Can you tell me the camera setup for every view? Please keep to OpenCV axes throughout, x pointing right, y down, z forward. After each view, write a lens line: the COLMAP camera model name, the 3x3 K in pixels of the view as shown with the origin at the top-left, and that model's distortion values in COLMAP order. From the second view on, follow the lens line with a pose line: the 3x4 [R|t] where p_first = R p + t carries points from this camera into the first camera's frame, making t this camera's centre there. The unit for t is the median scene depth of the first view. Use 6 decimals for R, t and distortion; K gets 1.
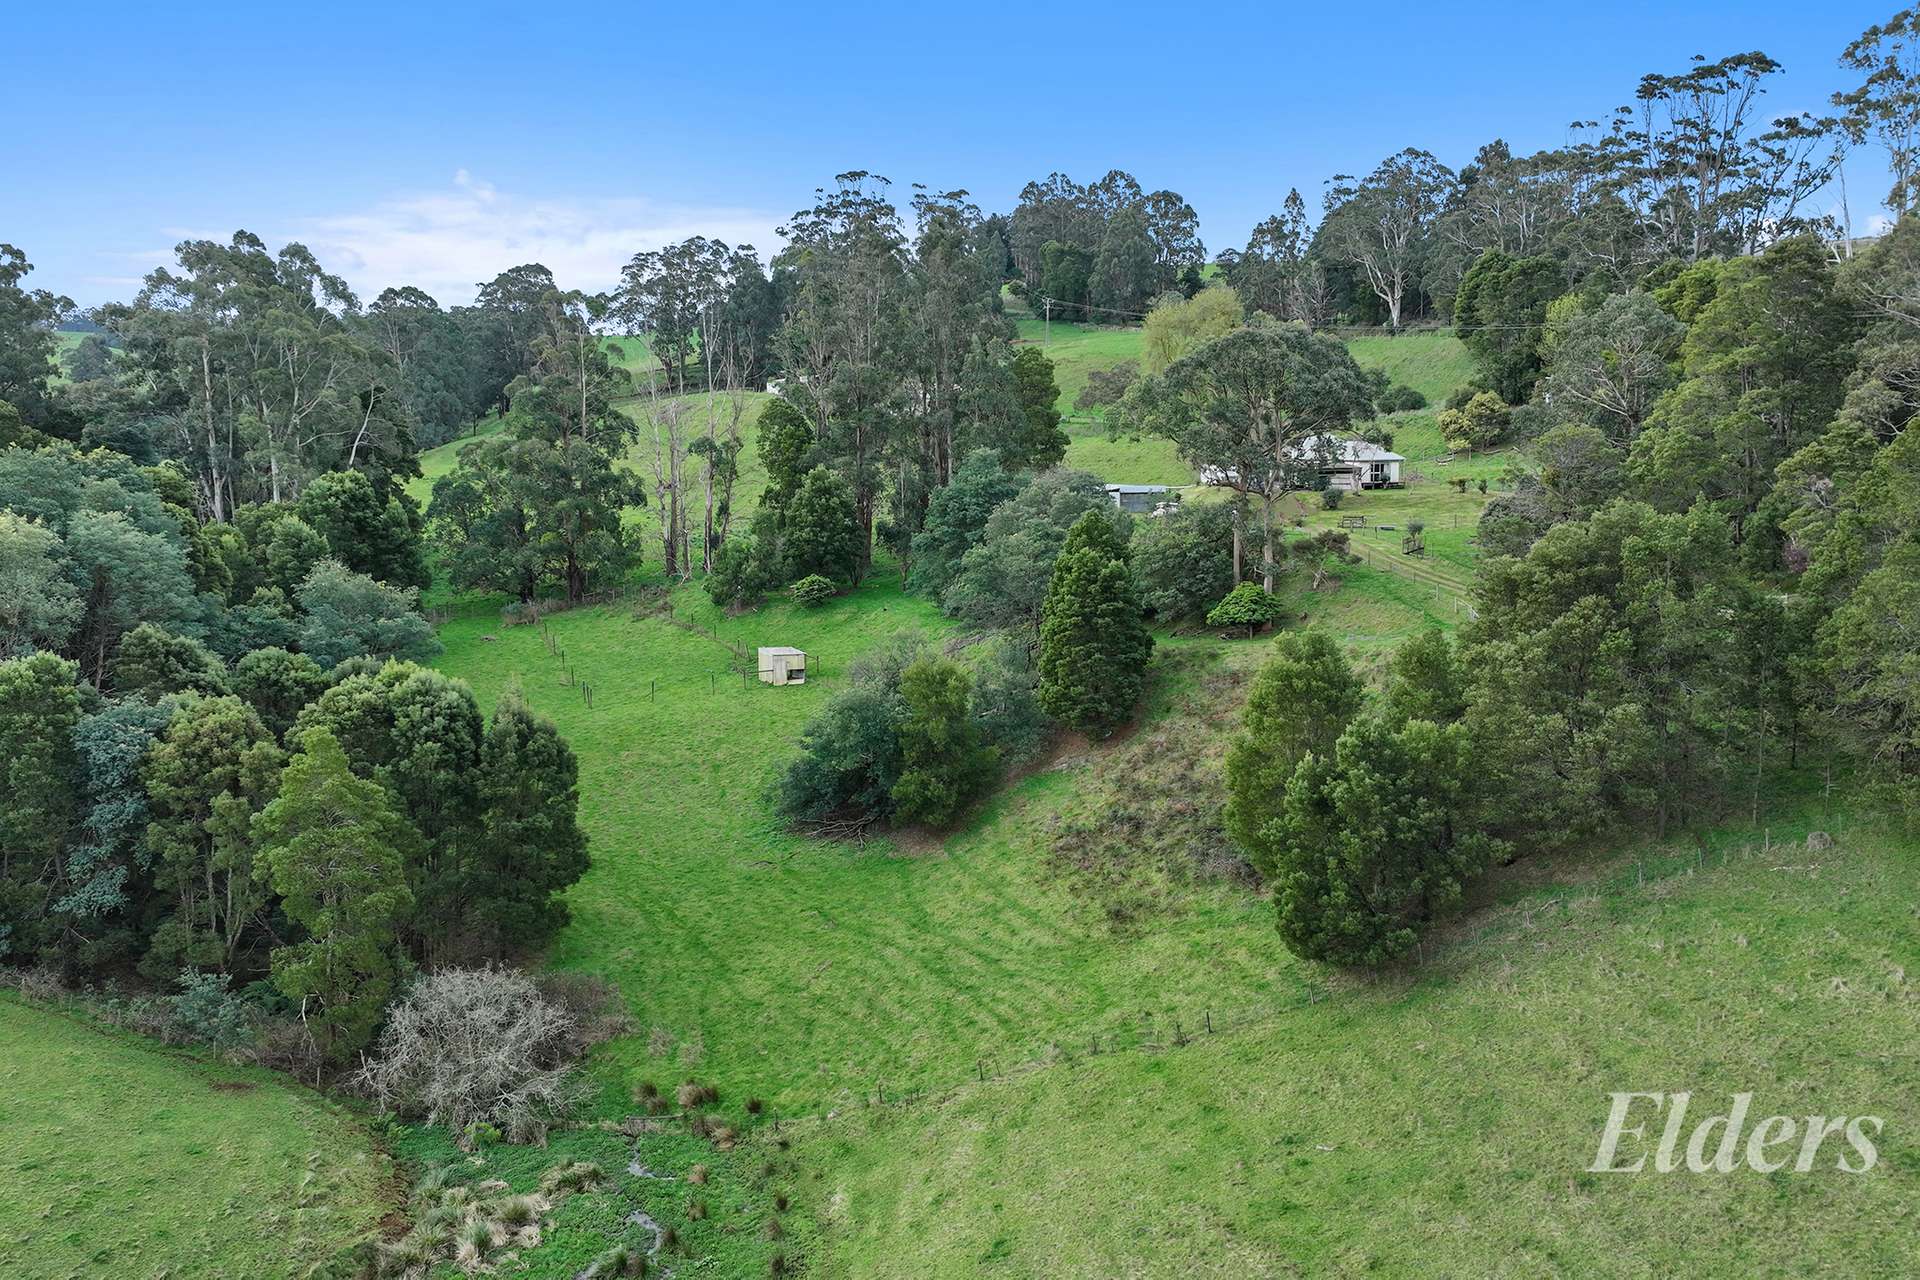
lens RADIAL K [[1586.6, 0, 960.0], [0, 1586.6, 640.0], [0, 0, 1]] dist [0.001222, 0.008294]
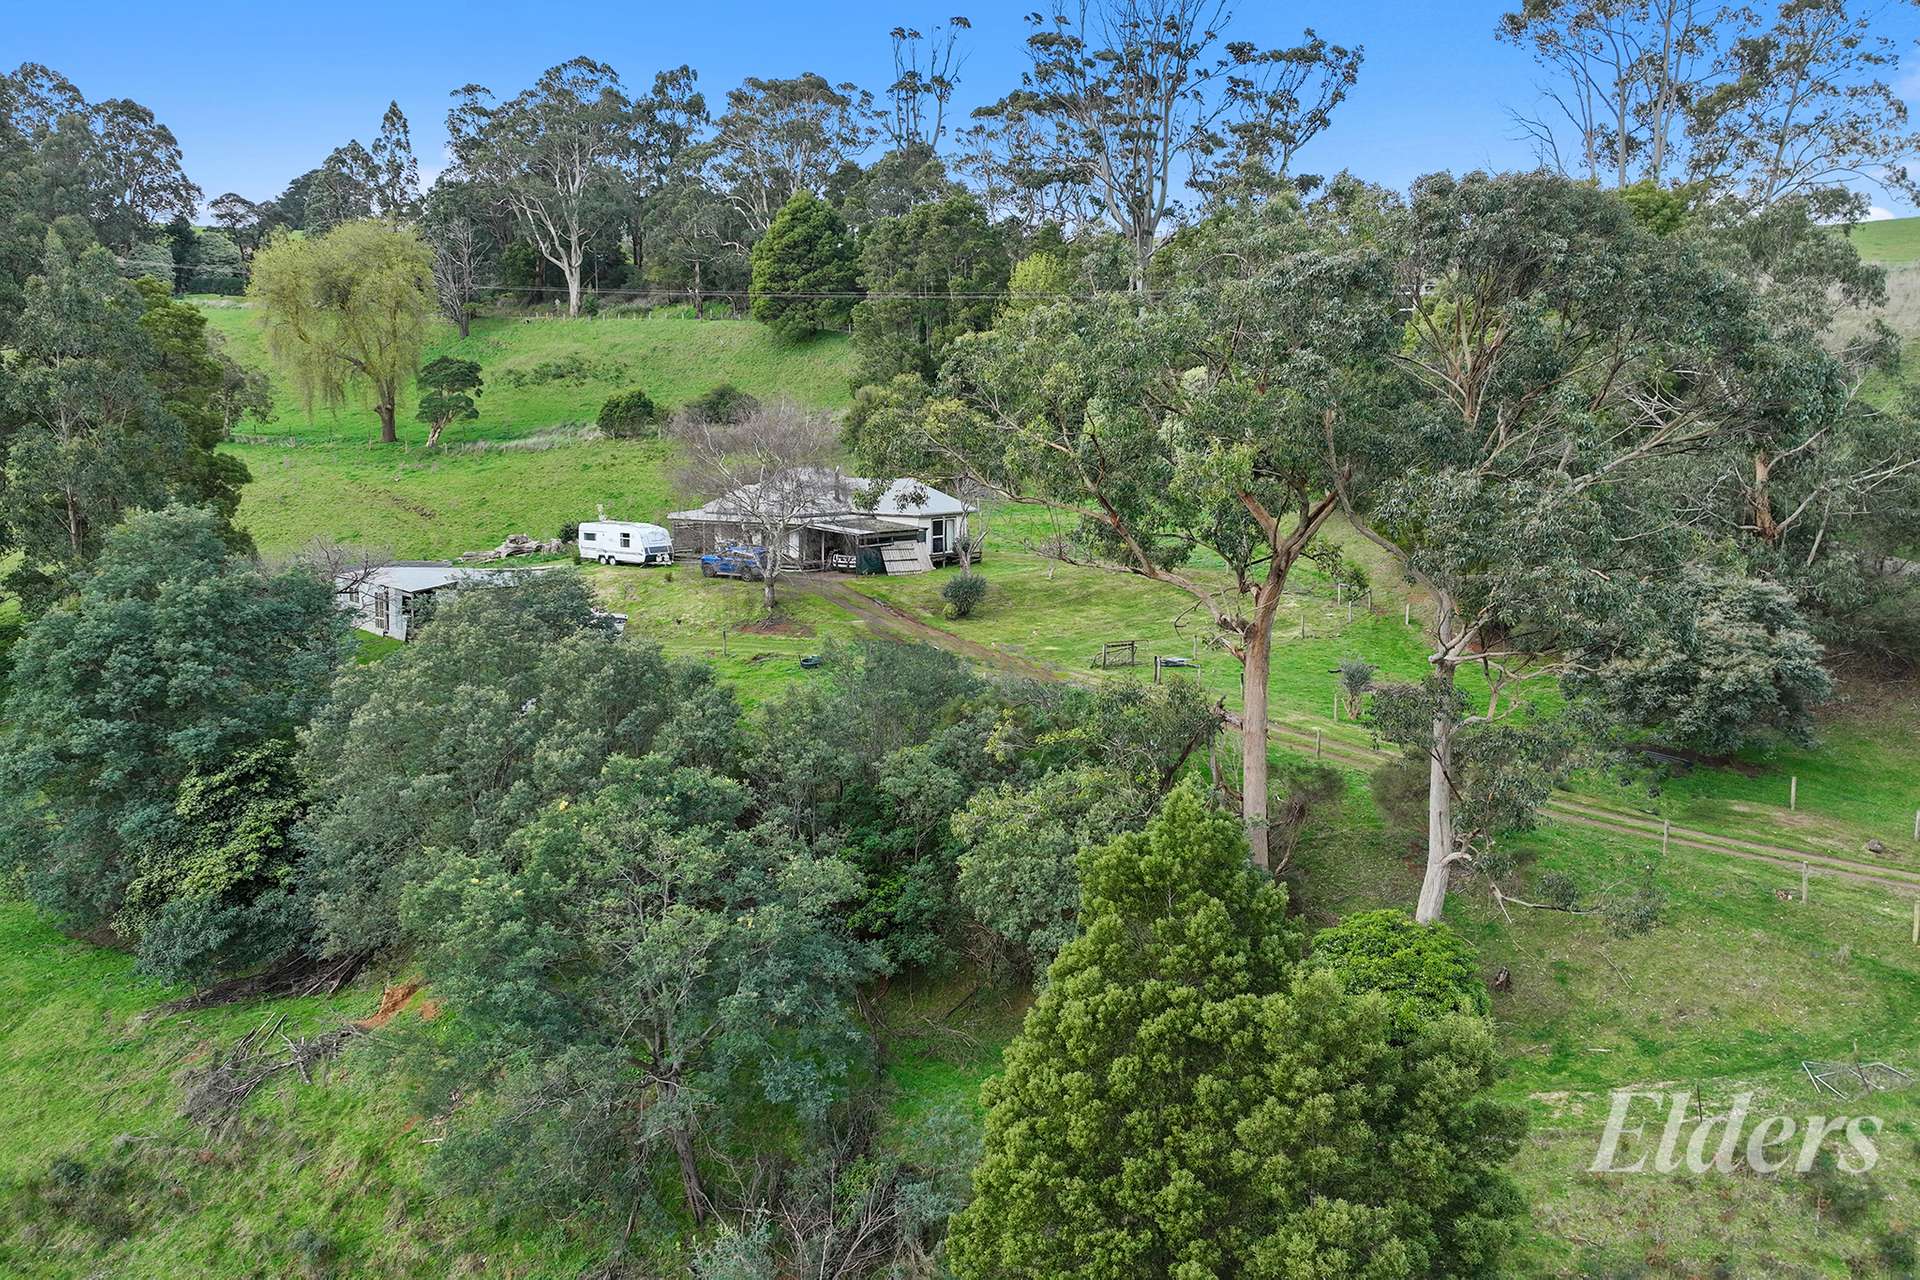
lens RADIAL K [[1586.6, 0, 960.0], [0, 1586.6, 640.0], [0, 0, 1]] dist [0.001222, 0.008294]
pose [[0.783269, -0.069159, 0.617824, -0.064208], [0.073522, 0.997124, 0.018408, -0.066365], [-0.617320, 0.031005, 0.786101, 0.471890]]
